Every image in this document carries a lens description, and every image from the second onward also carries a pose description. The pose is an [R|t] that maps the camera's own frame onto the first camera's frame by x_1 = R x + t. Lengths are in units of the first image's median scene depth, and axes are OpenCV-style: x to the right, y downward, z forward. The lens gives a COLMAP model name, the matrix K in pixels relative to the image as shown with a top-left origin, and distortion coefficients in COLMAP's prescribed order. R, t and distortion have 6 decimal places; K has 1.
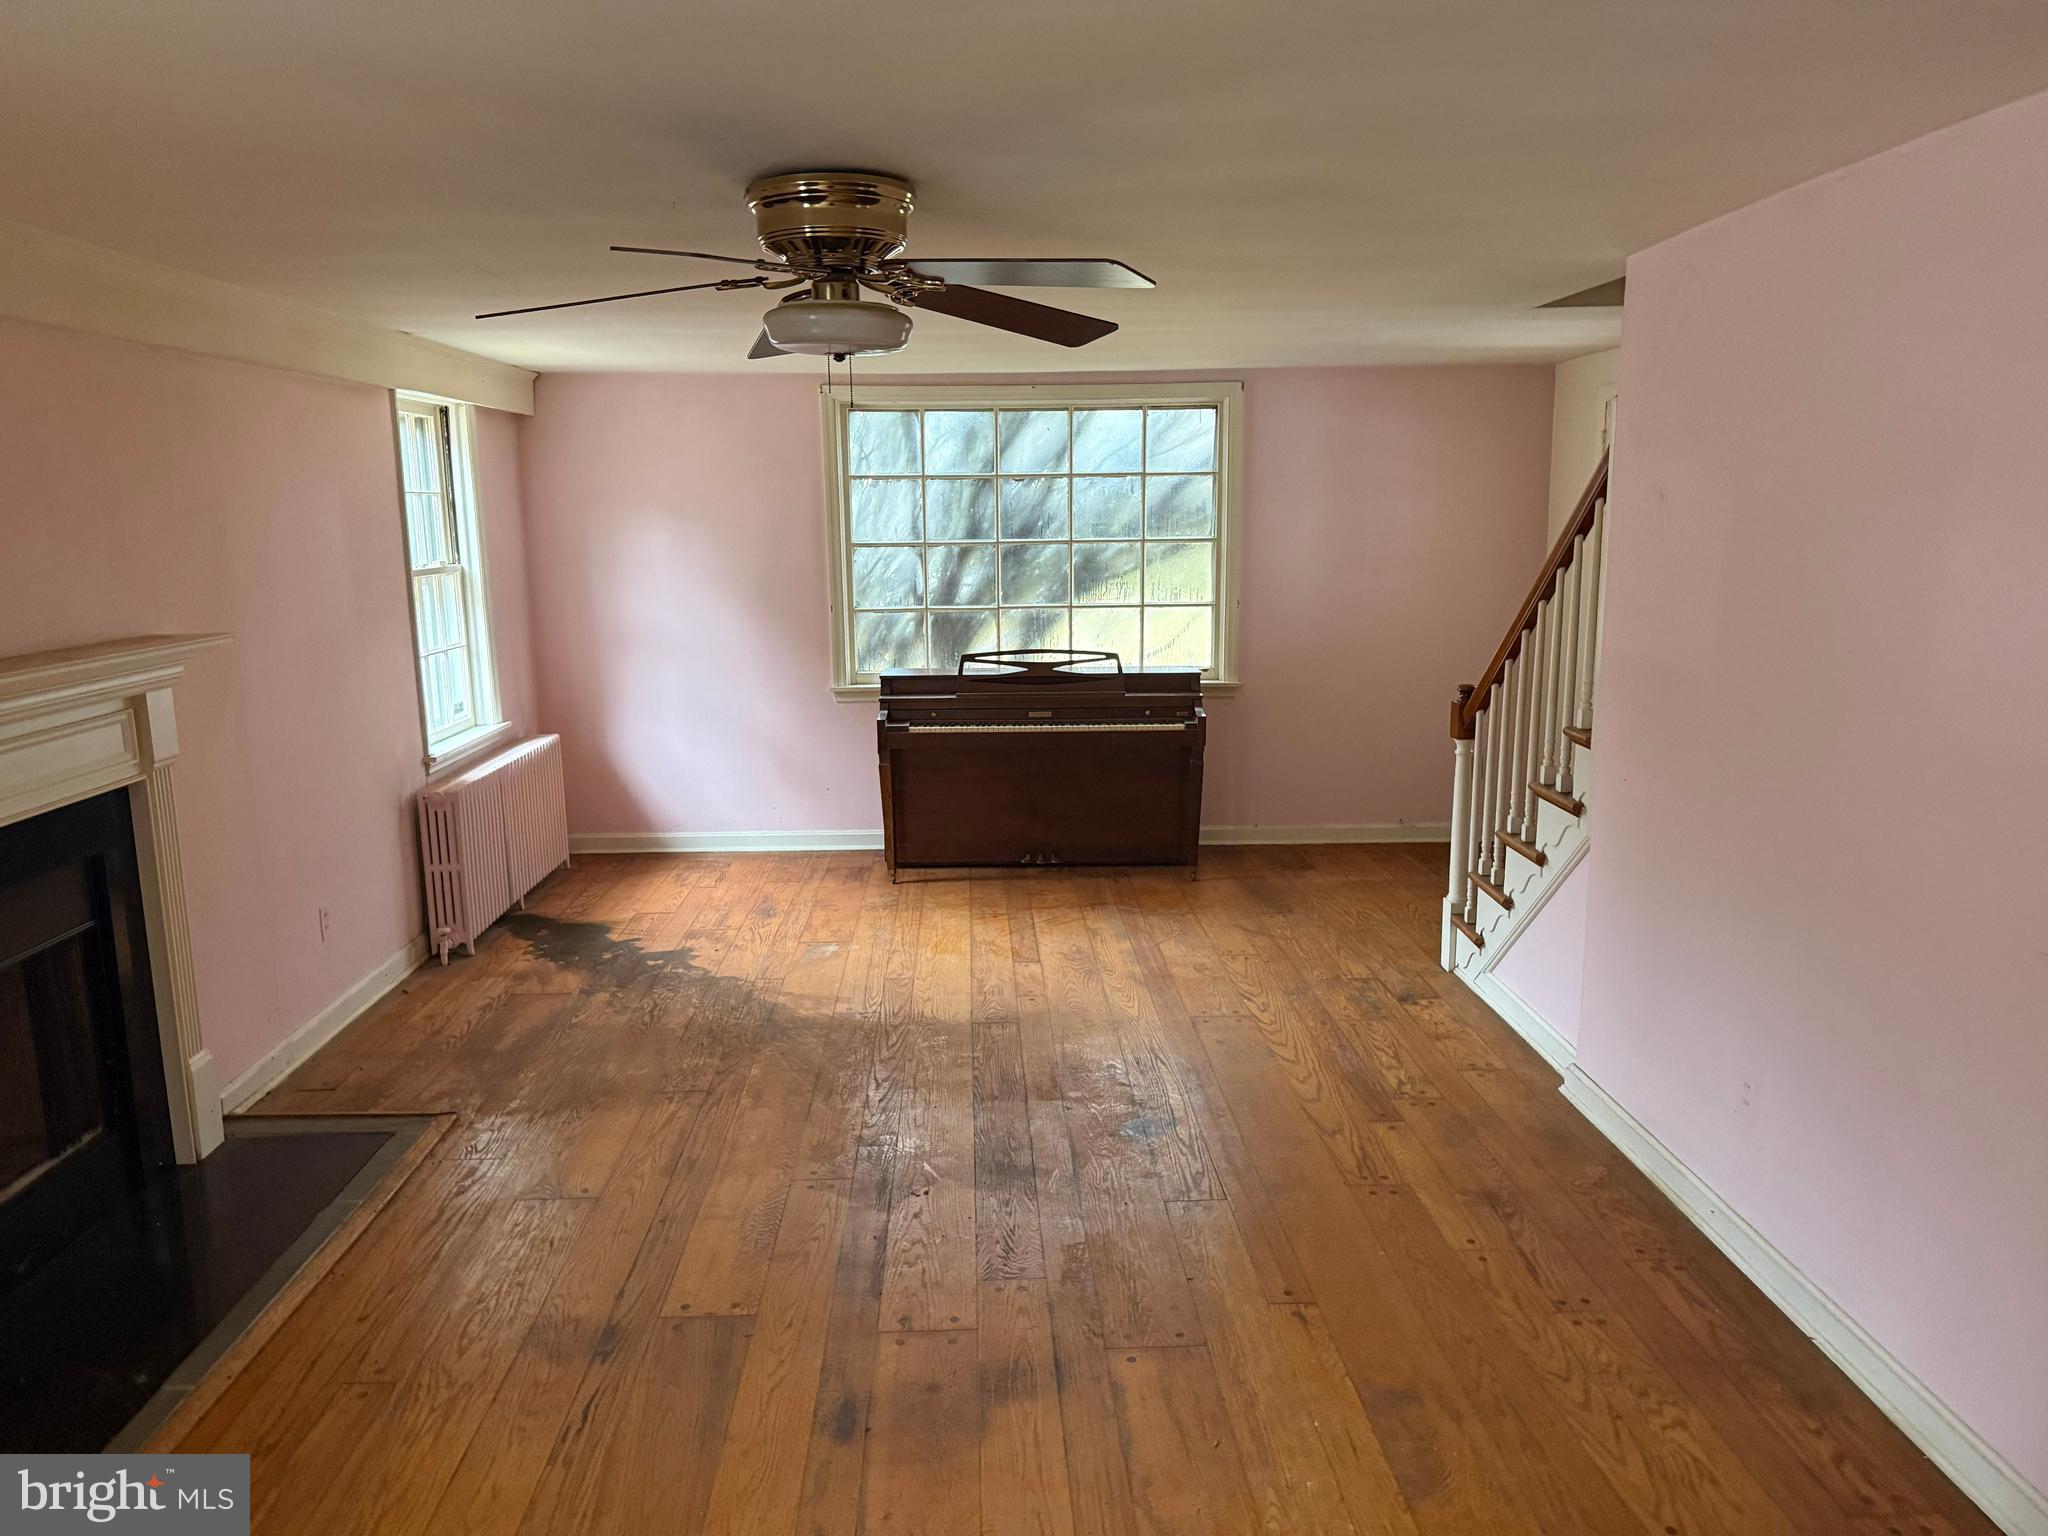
lens RADIAL K [[1447.1, 0, 1021.5], [0, 1447.1, 775.5], [0, 0, 1]] dist [0.031050, -0.035668]
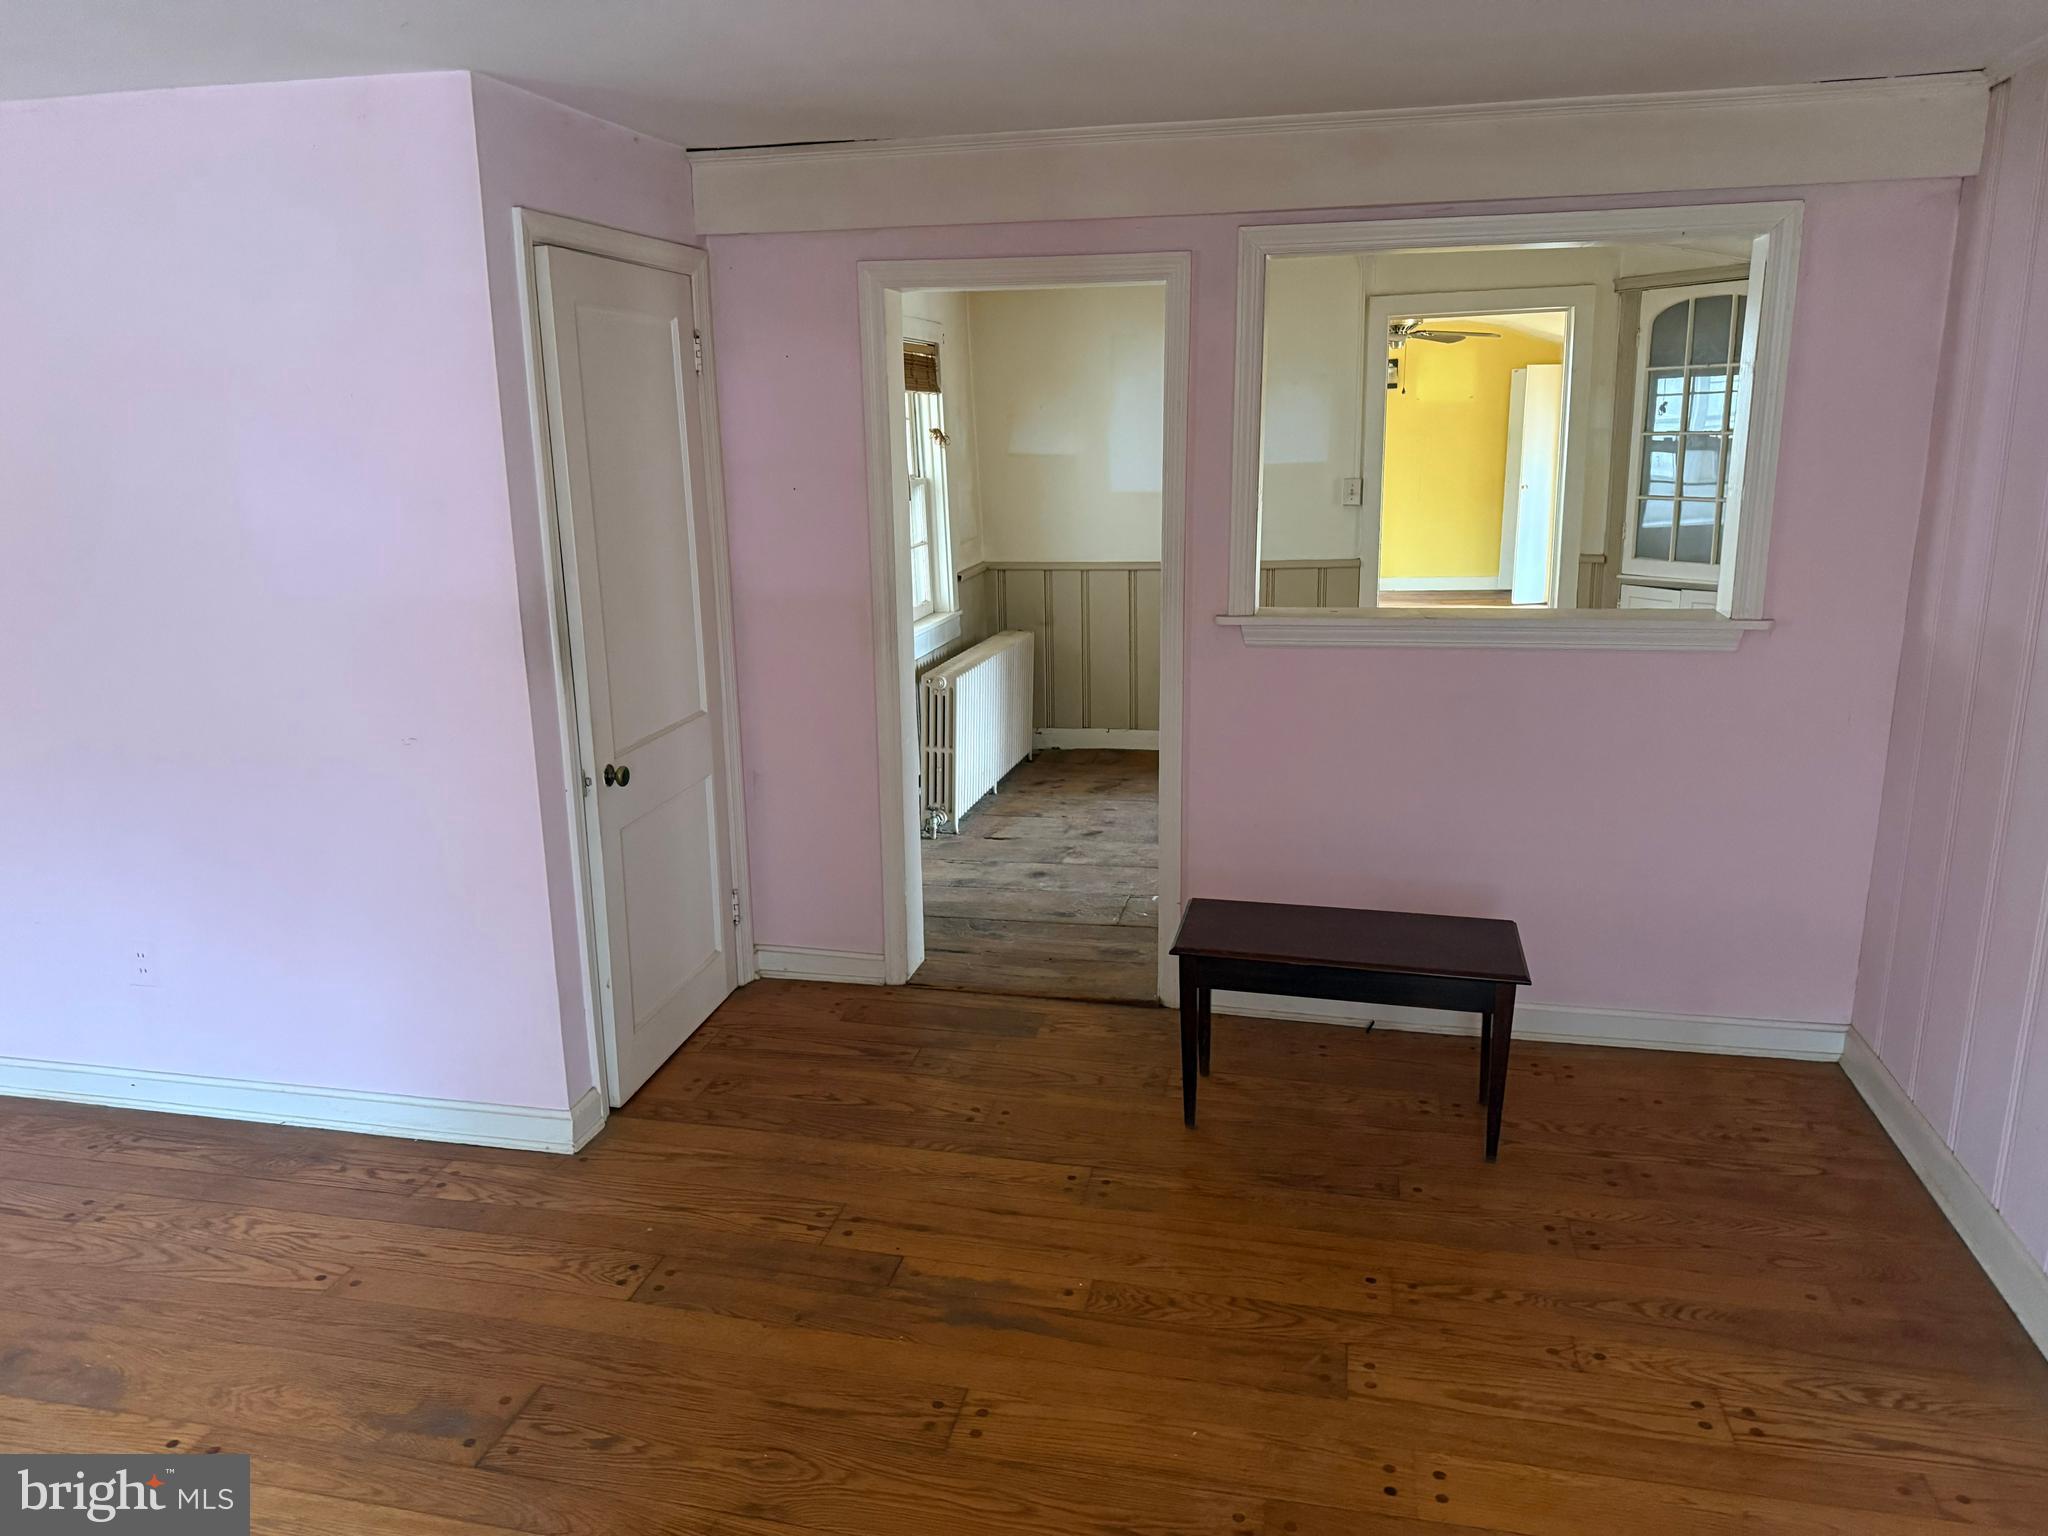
lens RADIAL K [[1447.1, 0, 1025.5], [0, 1447.1, 768.6], [0, 0, 1]] dist [0.031050, -0.035668]
pose [[0.254280, -0.226309, 0.940280, -0.384958], [0.193261, 0.964517, 0.179879, 0.012708], [-0.947624, 0.135980, 0.288994, 0.047365]]
